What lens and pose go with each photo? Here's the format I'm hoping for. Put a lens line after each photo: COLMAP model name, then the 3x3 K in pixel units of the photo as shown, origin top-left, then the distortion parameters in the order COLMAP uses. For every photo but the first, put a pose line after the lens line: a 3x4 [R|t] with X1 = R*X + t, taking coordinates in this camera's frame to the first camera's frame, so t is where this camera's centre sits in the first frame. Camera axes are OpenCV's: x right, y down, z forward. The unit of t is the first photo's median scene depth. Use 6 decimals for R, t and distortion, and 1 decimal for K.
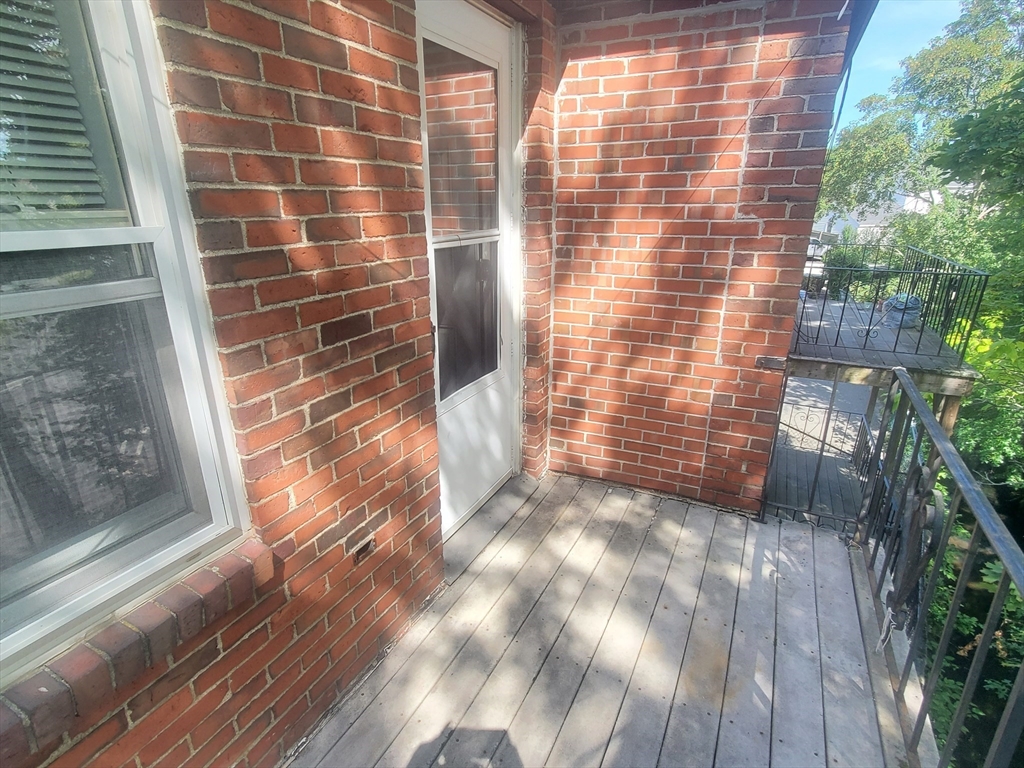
lens RADIAL K [[545.5, 0, 506.3], [0, 545.5, 399.9], [0, 0, 1]] dist [-0.000781, 0.001361]
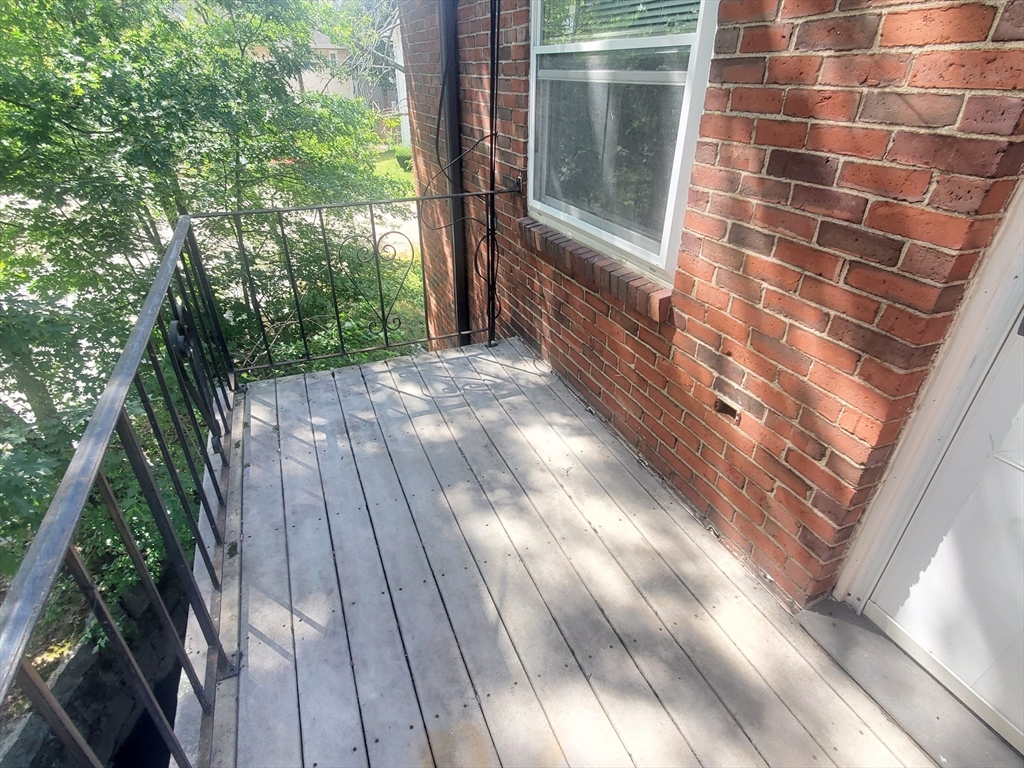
lens RADIAL K [[545.5, 0, 506.3], [0, 545.5, 399.9], [0, 0, 1]] dist [-0.000781, 0.001361]
pose [[-0.668062, 0.387583, -0.635195, 0.706061], [-0.250842, 0.686366, 0.682628, -0.348576], [0.700550, 0.615371, -0.361313, 1.207594]]
